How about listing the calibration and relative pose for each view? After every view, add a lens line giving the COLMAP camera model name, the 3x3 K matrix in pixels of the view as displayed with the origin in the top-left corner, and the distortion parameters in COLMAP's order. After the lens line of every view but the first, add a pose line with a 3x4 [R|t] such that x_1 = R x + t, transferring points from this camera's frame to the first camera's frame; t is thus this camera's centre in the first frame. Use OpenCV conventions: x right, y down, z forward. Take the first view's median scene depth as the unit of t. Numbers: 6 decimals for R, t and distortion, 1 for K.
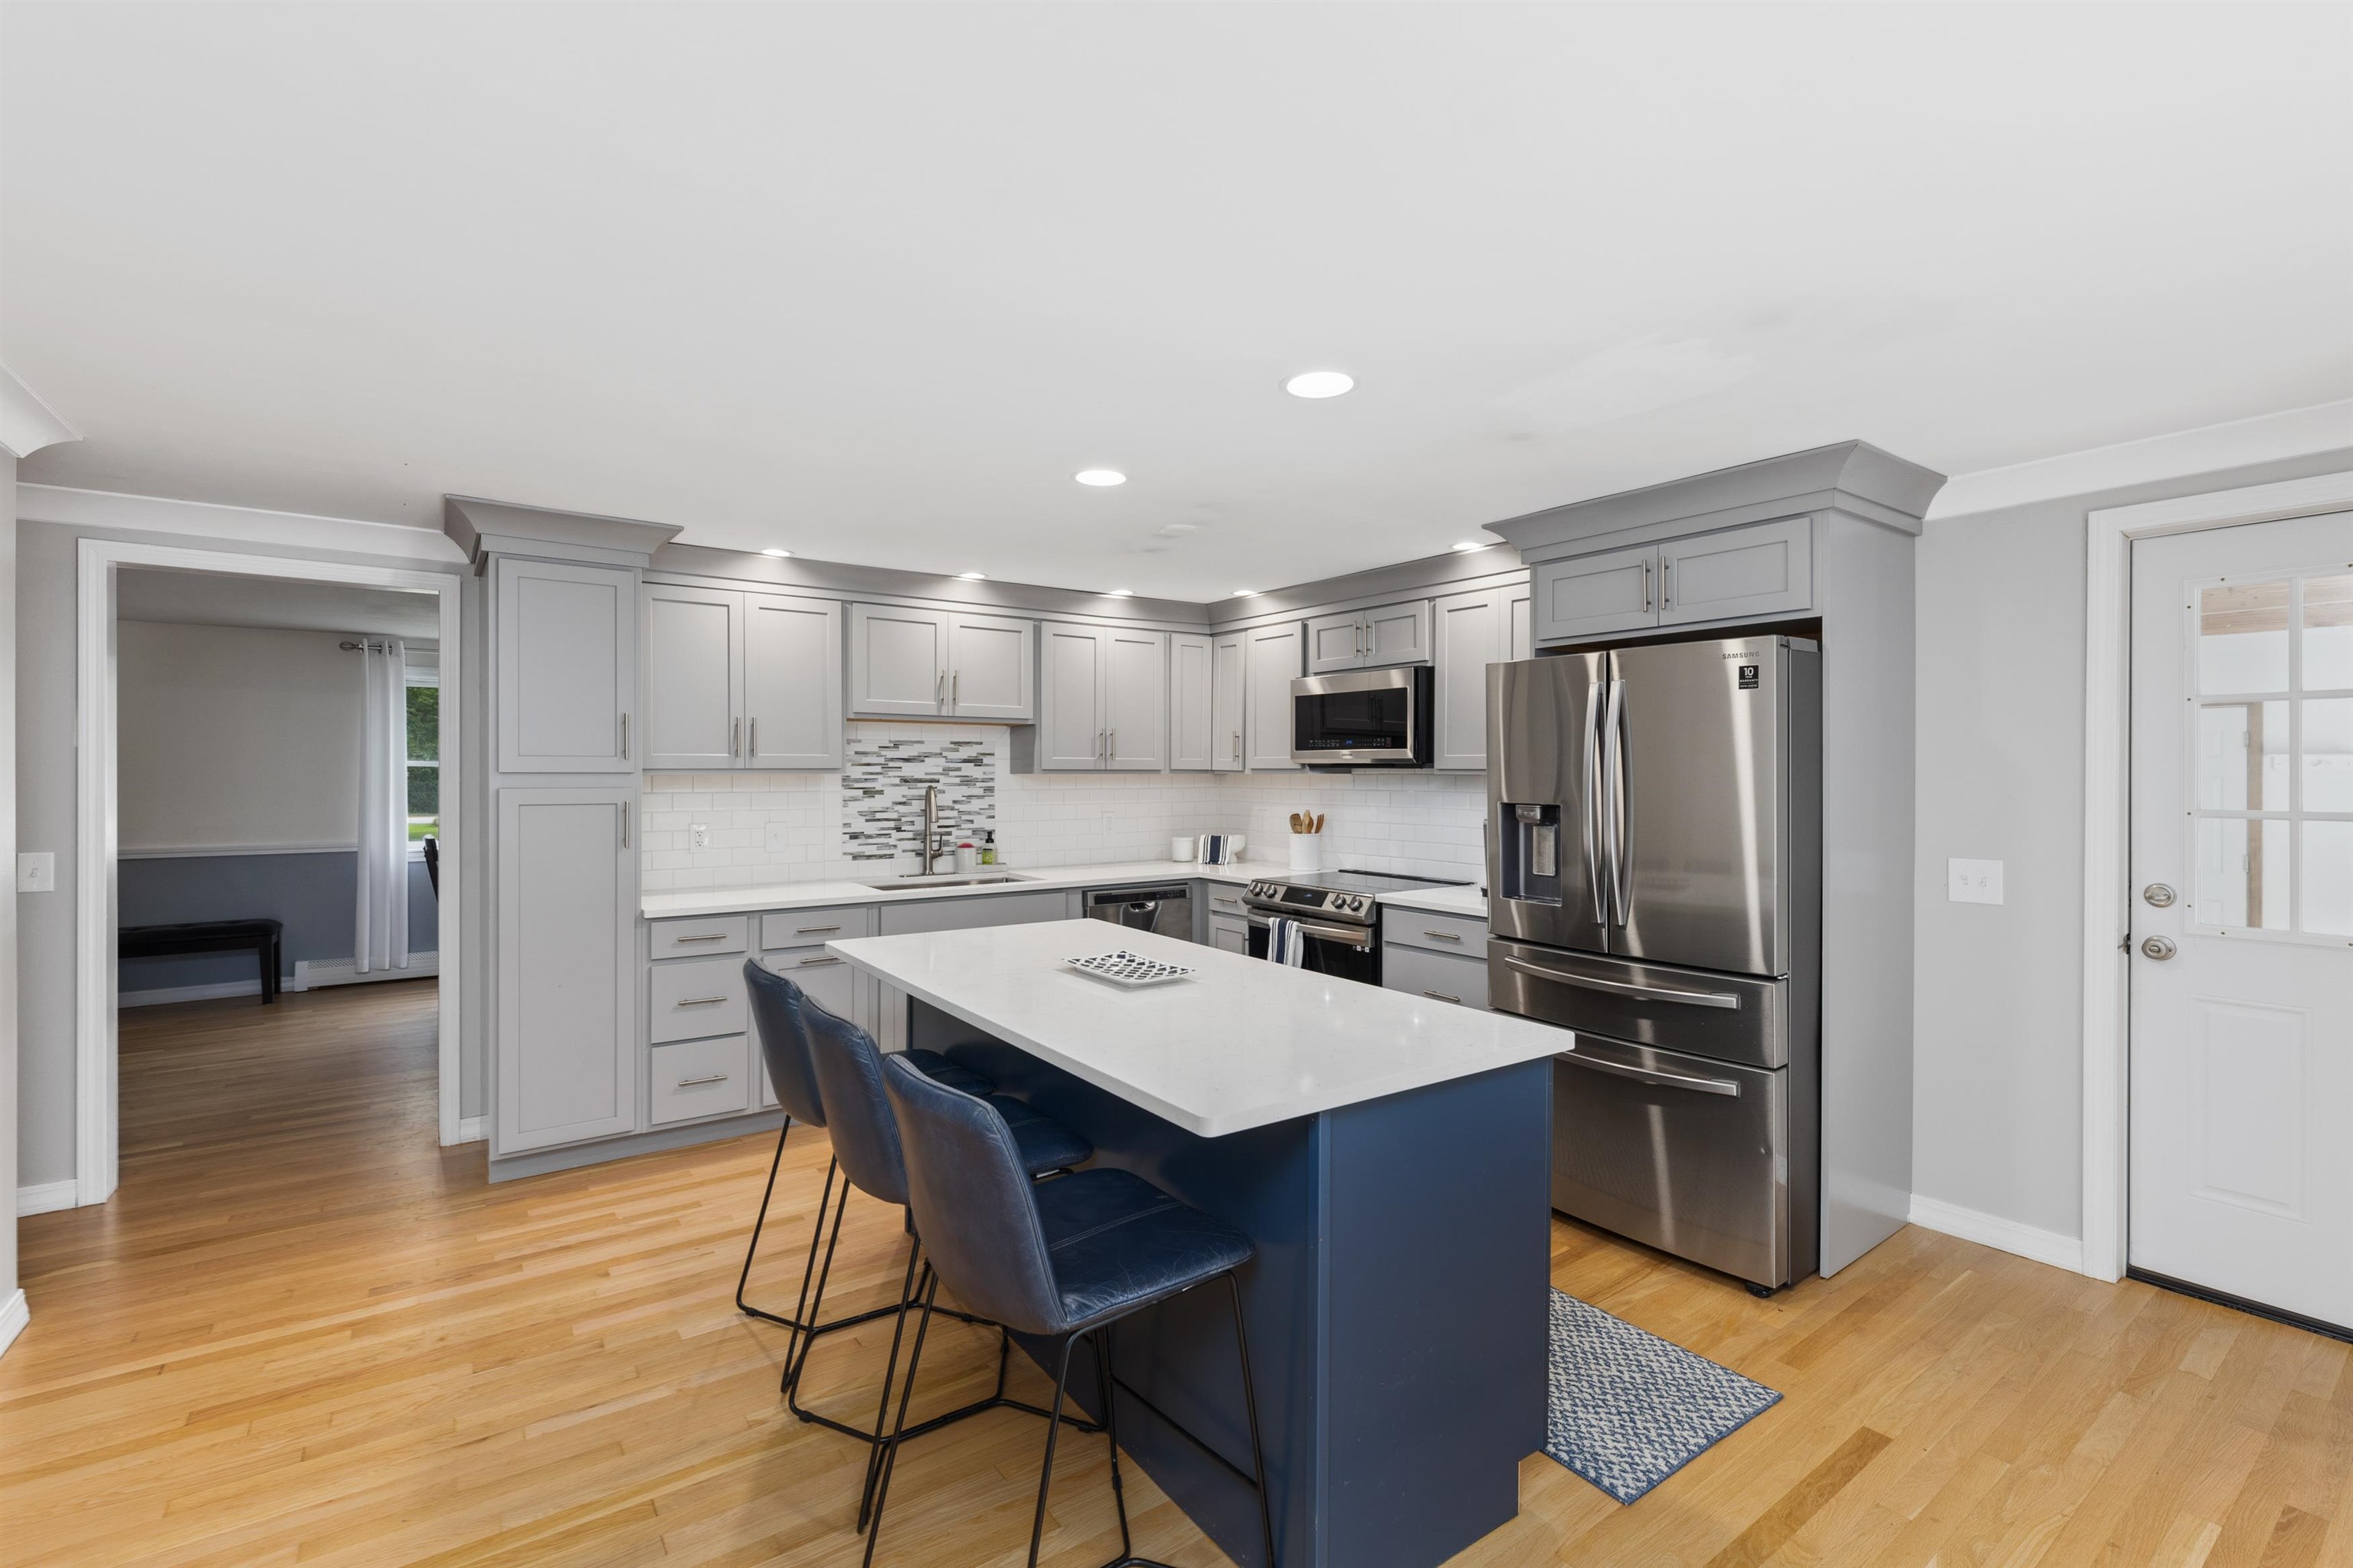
lens RADIAL K [[1062.1, 0, 1193.3], [0, 1062.1, 765.3], [0, 0, 1]] dist [-0.002768, -0.001055]
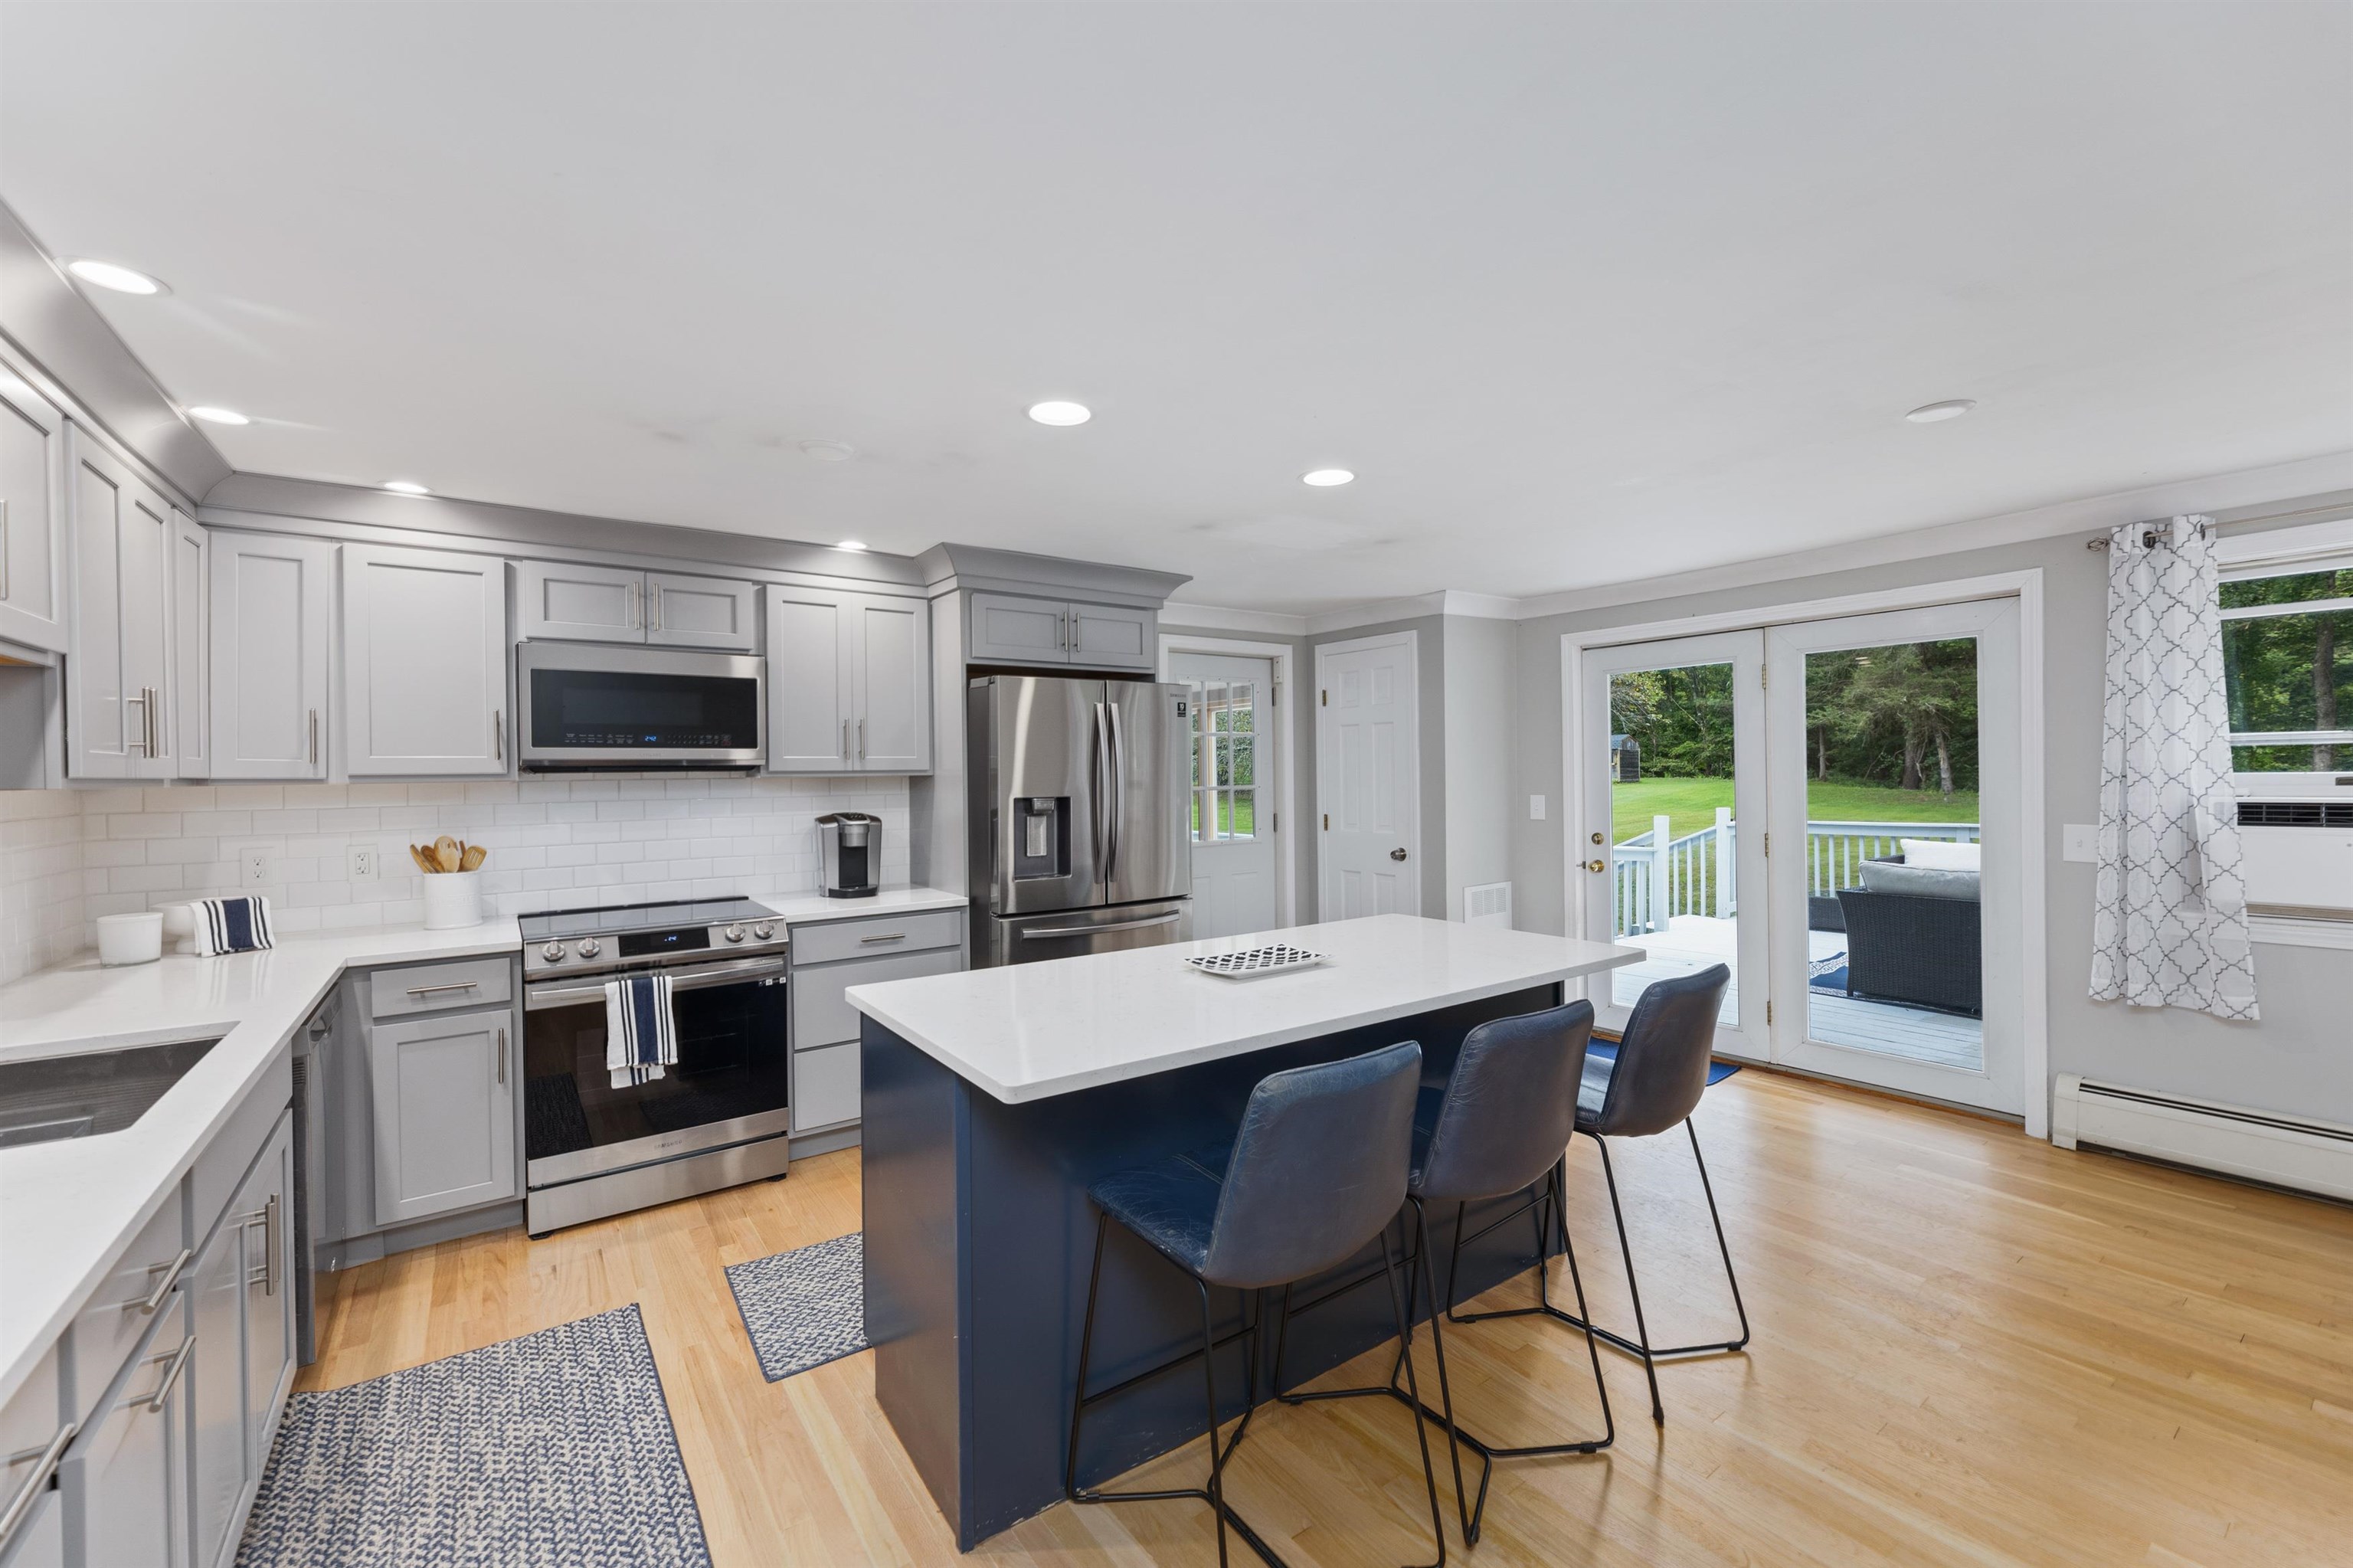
lens RADIAL K [[945.8, 0, 1172.5], [0, 945.8, 766.8], [0, 0, 1]] dist [0.003121, 0.000155]
pose [[-0.006783, 0.002760, 0.999973, -0.588821], [0.012359, 0.999920, -0.002676, 0.006036], [-0.999901, 0.012340, -0.006817, 0.661858]]
